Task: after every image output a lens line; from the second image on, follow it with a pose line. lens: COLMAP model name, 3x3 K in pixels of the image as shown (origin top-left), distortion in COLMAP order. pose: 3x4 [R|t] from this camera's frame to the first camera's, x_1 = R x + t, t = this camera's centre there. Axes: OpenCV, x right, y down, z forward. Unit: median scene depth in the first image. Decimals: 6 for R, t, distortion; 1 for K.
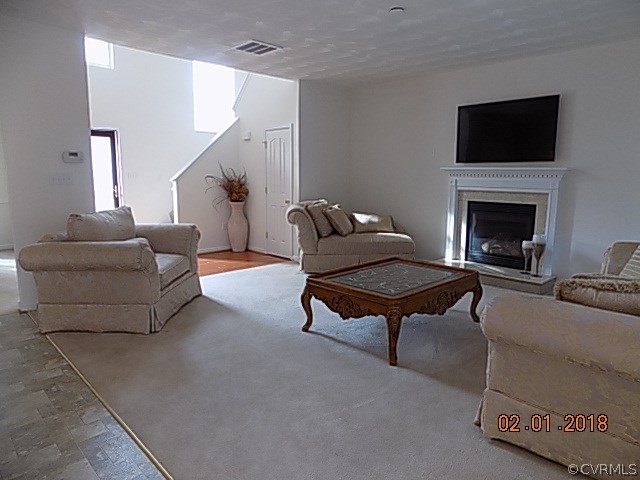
lens RADIAL K [[430.5, 0, 325.2], [0, 430.5, 238.4], [0, 0, 1]] dist [-0.051807, 0.032370]
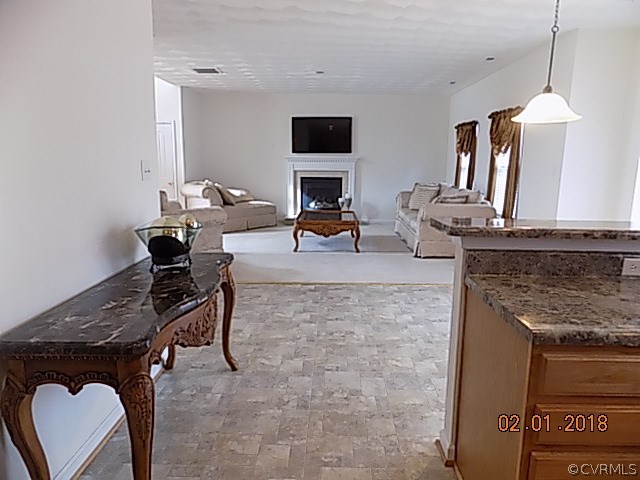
lens RADIAL K [[430.5, 0, 320.2], [0, 430.5, 235.9], [0, 0, 1]] dist [-0.051807, 0.032370]
pose [[0.723129, -0.122999, 0.679674, -0.741751], [0.103214, 0.992211, 0.069745, 0.026375], [-0.682958, 0.019718, 0.730191, -0.218845]]
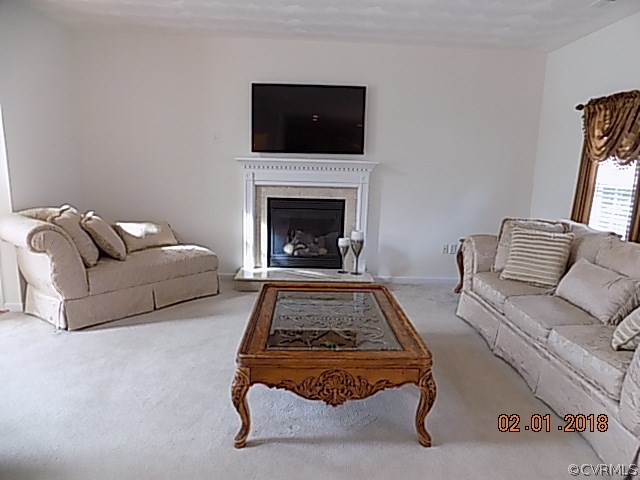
lens RADIAL K [[430.5, 0, 324.3], [0, 430.5, 245.8], [0, 0, 1]] dist [-0.051807, 0.032370]
pose [[0.675424, -0.123492, 0.727016, -0.226758], [0.088995, 0.992323, 0.085879, -0.056940], [-0.732040, 0.006696, 0.681229, 0.341633]]
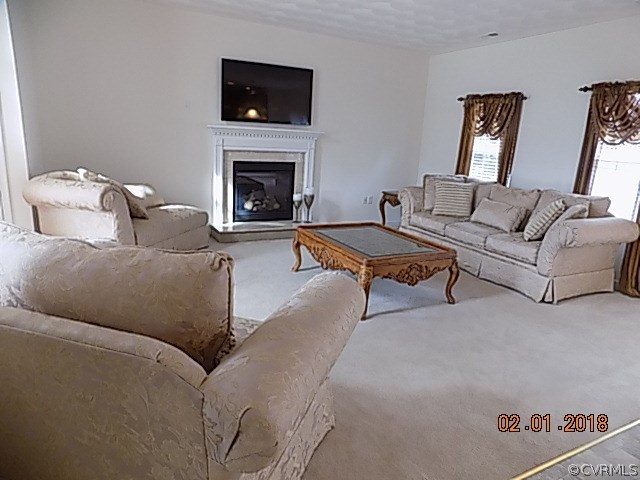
lens RADIAL K [[430.5, 0, 324.4], [0, 430.5, 245.8], [0, 0, 1]] dist [-0.051807, 0.032370]
pose [[0.296689, -0.224796, 0.928139, -0.563848], [0.092880, 0.974085, 0.206234, -0.082841], [-0.950447, 0.025018, 0.309880, 0.512403]]
